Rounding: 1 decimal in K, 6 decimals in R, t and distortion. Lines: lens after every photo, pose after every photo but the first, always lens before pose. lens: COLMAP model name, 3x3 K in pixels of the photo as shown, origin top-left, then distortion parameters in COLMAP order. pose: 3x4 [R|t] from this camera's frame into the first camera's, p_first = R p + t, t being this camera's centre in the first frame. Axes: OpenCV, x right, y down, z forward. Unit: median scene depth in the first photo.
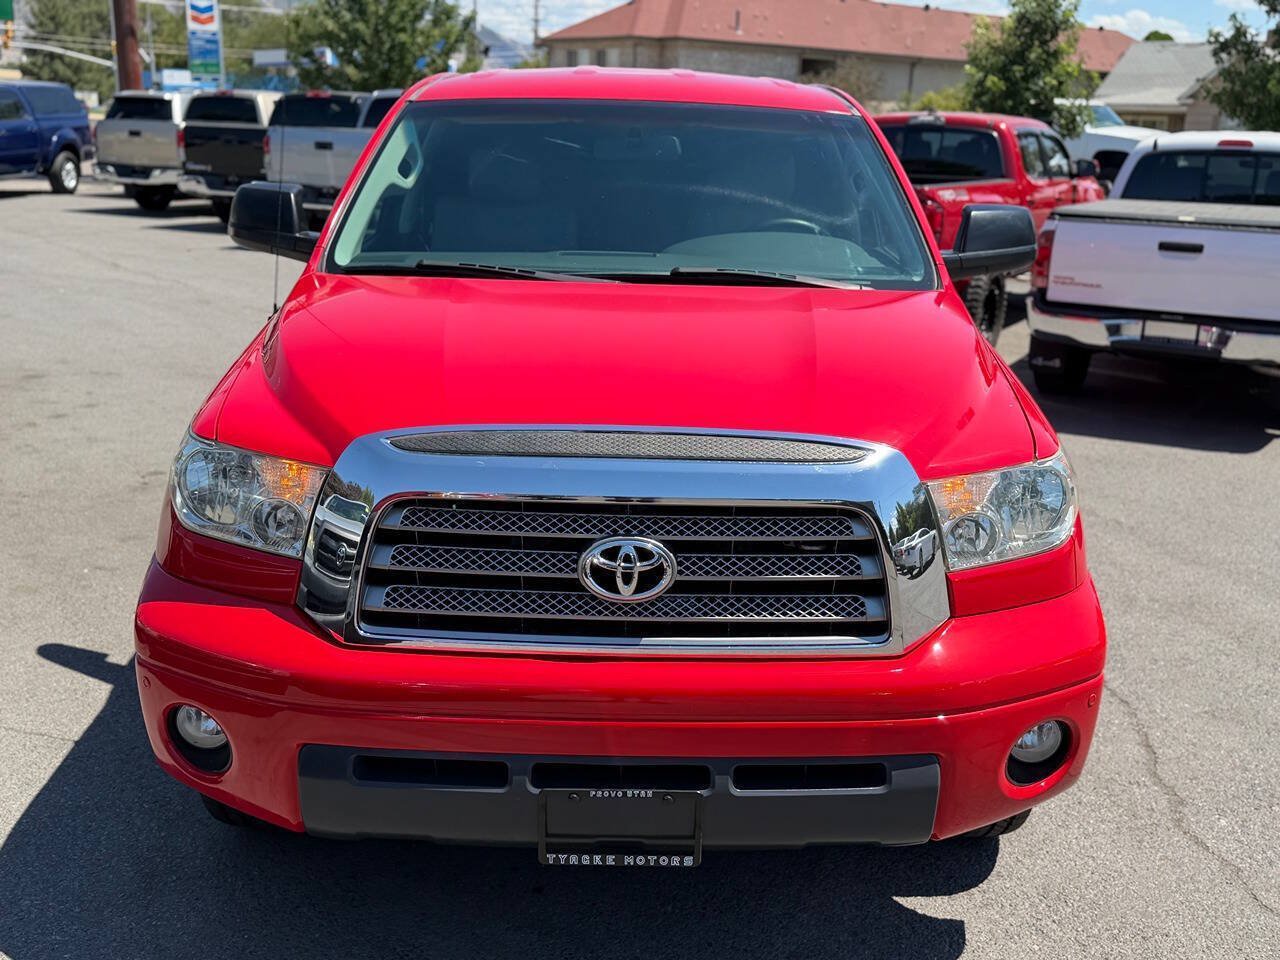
lens RADIAL K [[1301.5, 0, 656.2], [0, 1301.5, 479.1], [0, 0, 1]] dist [0.141069, -0.300358]
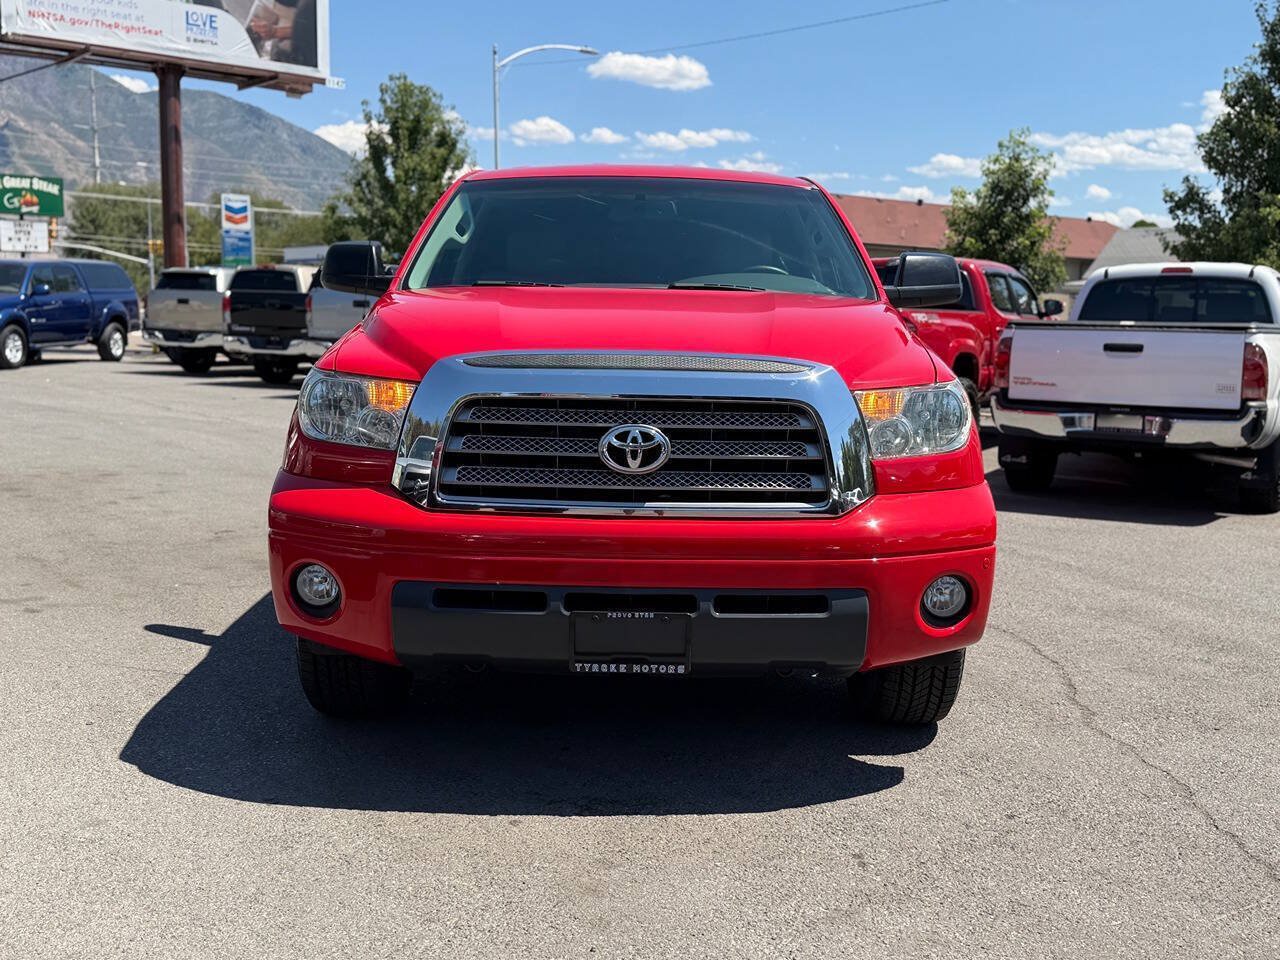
lens RADIAL K [[1298.9, 0, 648.9], [0, 1298.9, 478.6], [0, 0, 1]] dist [0.172012, -0.372623]
pose [[0.999885, -0.006704, -0.013598, 0.006595], [0.004691, 0.989715, -0.142975, 0.172240], [0.014417, 0.142895, 0.989633, -0.202434]]
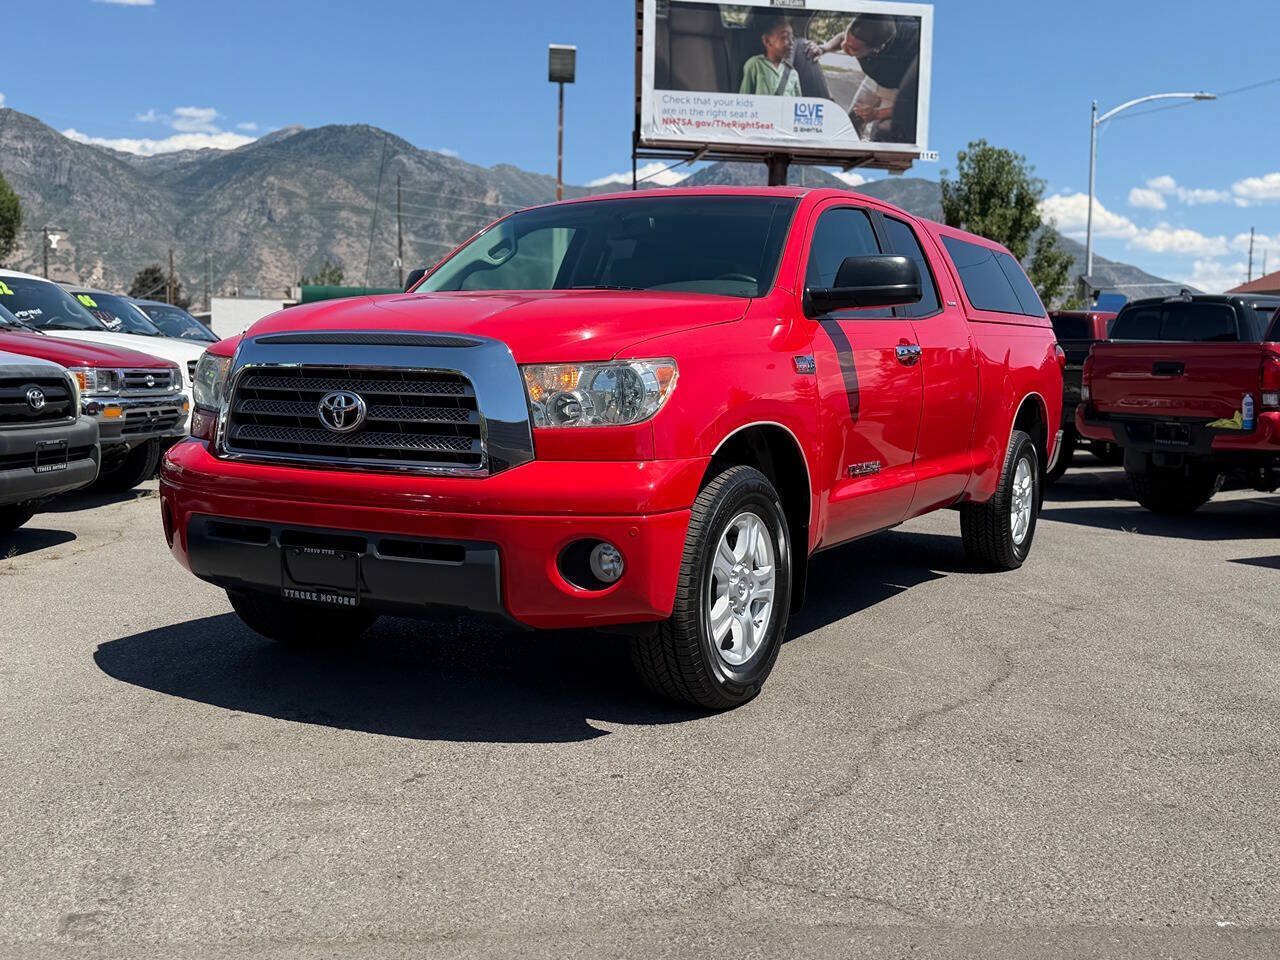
lens RADIAL K [[1294.5, 0, 638.2], [0, 1294.5, 483.0], [0, 0, 1]] dist [0.166889, -0.363588]
pose [[0.856489, 0.032608, -0.515135, 0.652983], [-0.133933, 0.977860, -0.160785, 0.212571], [0.498487, 0.206704, 0.841893, -0.088008]]
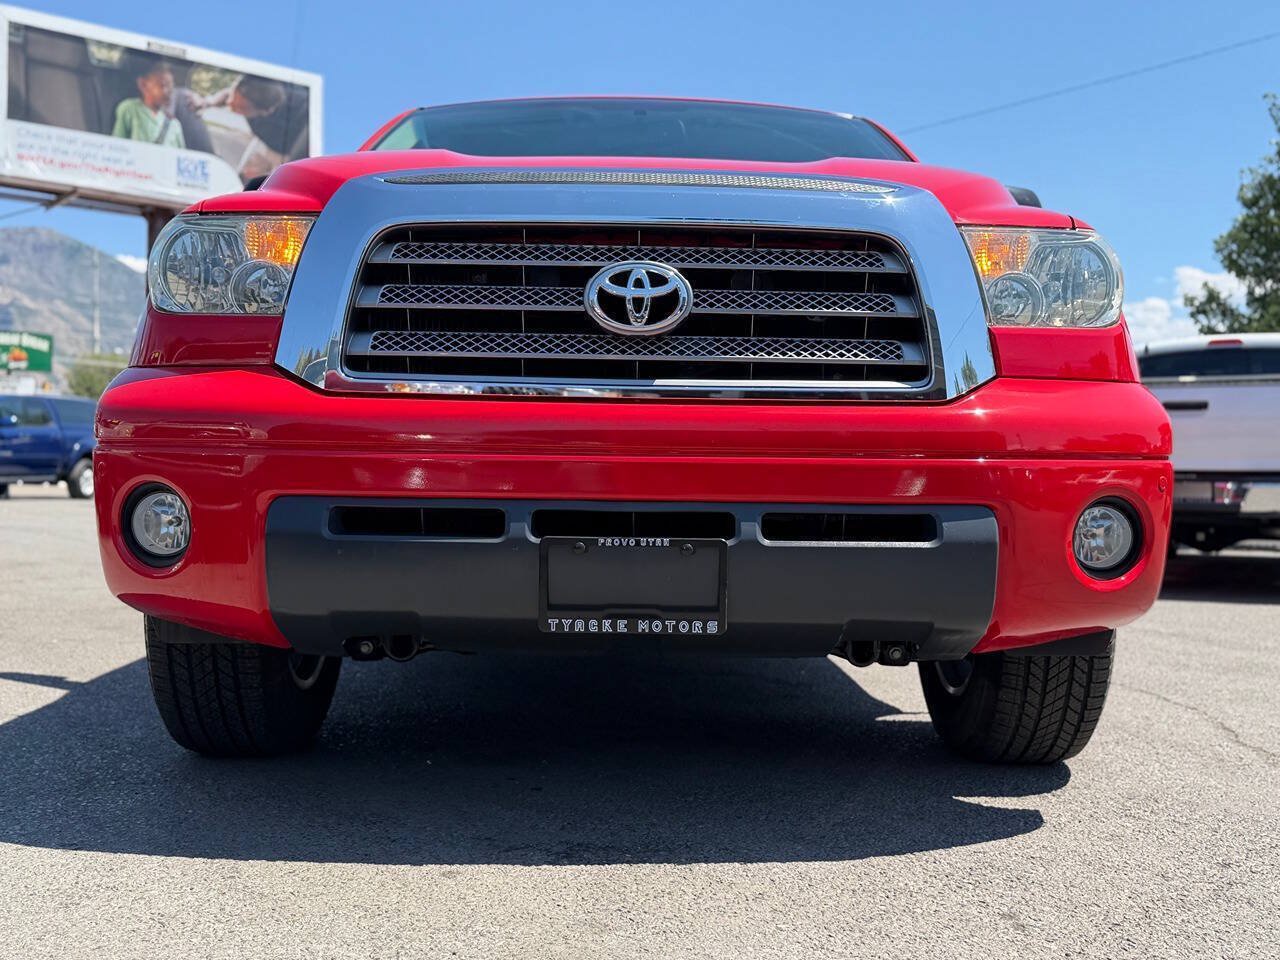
lens RADIAL K [[1294.7, 0, 650.2], [0, 1294.7, 476.5], [0, 0, 1]] dist [0.162336, -0.359235]
pose [[0.999903, -0.012913, -0.005158, -0.006318], [0.011025, 0.962280, -0.271836, 0.254825], [0.008474, 0.271753, 0.962330, 0.092264]]
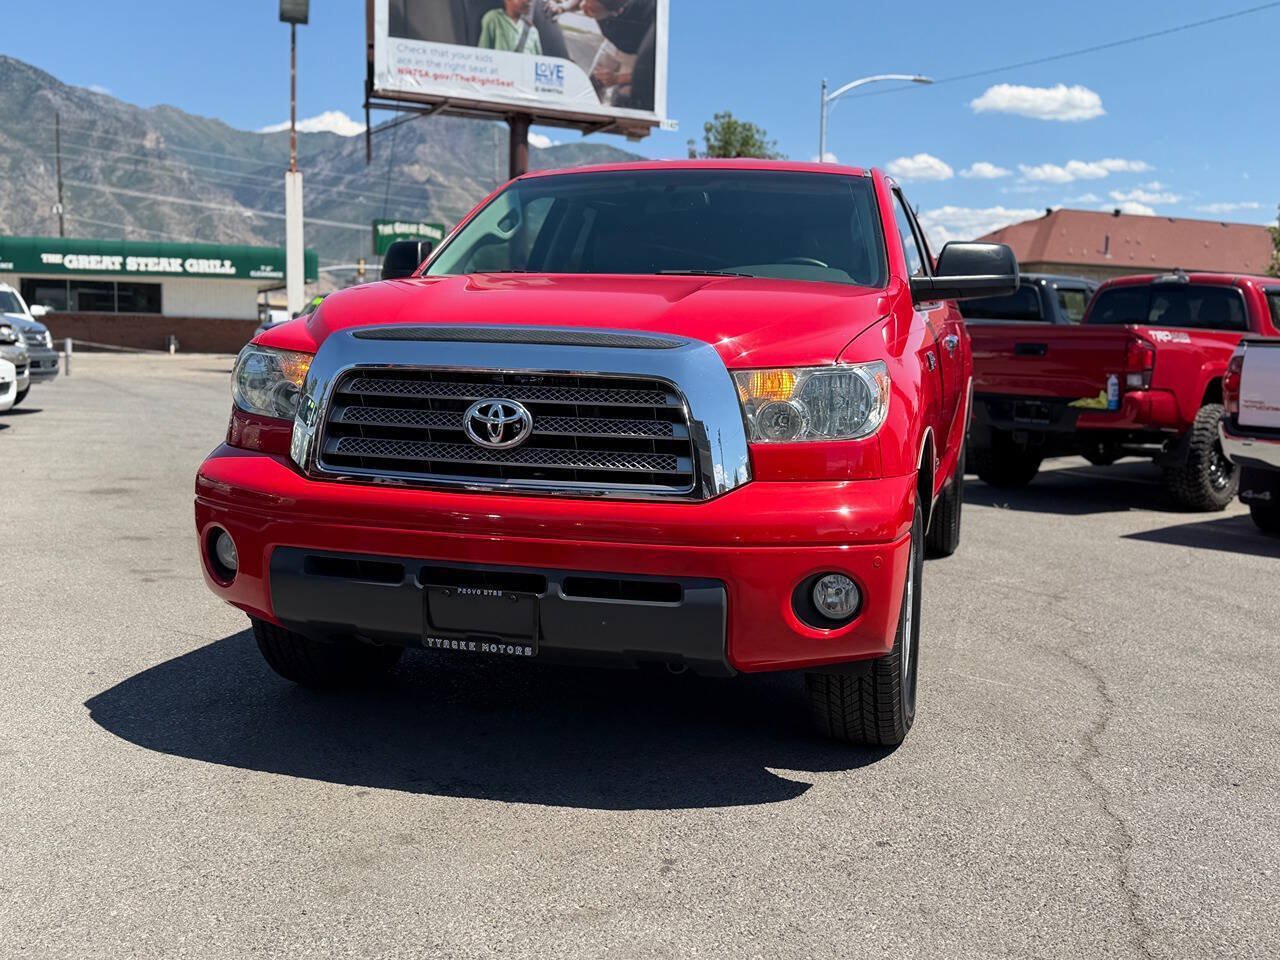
lens RADIAL K [[1298.9, 0, 648.9], [0, 1298.9, 478.6], [0, 0, 1]] dist [0.172012, -0.372623]
pose [[0.956978, 0.028505, -0.288756, 0.300668], [-0.078183, 0.983688, -0.162003, 0.192471], [0.279428, 0.177610, 0.943597, -0.122954]]
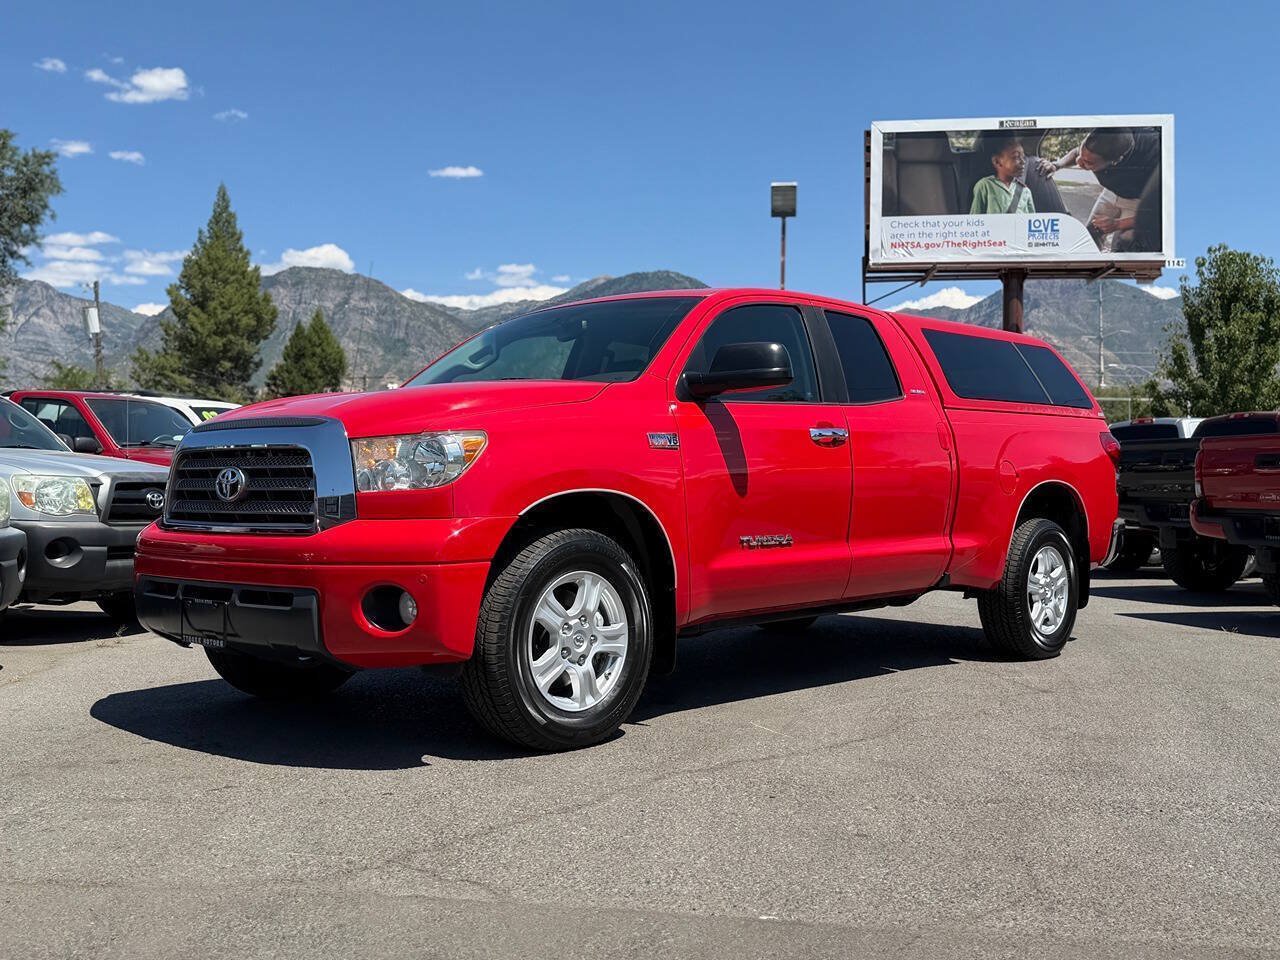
lens RADIAL K [[1286.4, 0, 634.2], [0, 1286.4, 452.3], [0, 0, 1]] dist [0.216362, -0.513572]
pose [[0.713666, -0.048818, -0.698783, 1.017594], [-0.172283, 0.954694, -0.242649, 0.226290], [0.678969, 0.293558, 0.672922, 0.056781]]
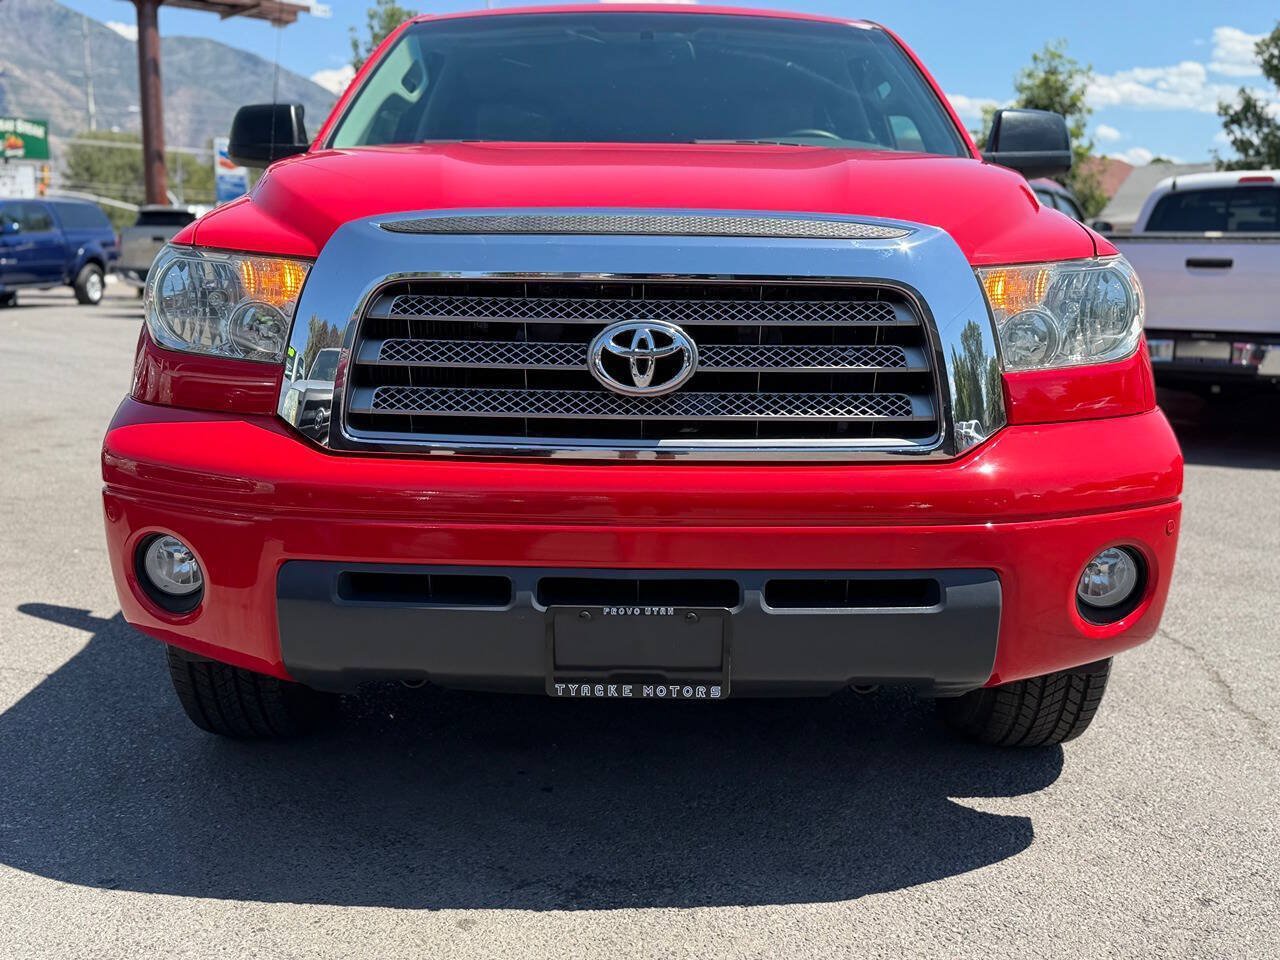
lens RADIAL K [[1294.5, 0, 638.2], [0, 1294.5, 483.0], [0, 0, 1]] dist [0.166889, -0.363588]
pose [[0.999621, -0.012028, -0.024745, -0.002458], [0.009467, 0.994828, -0.101132, 0.142826], [0.025833, 0.100860, 0.994565, 0.070903]]
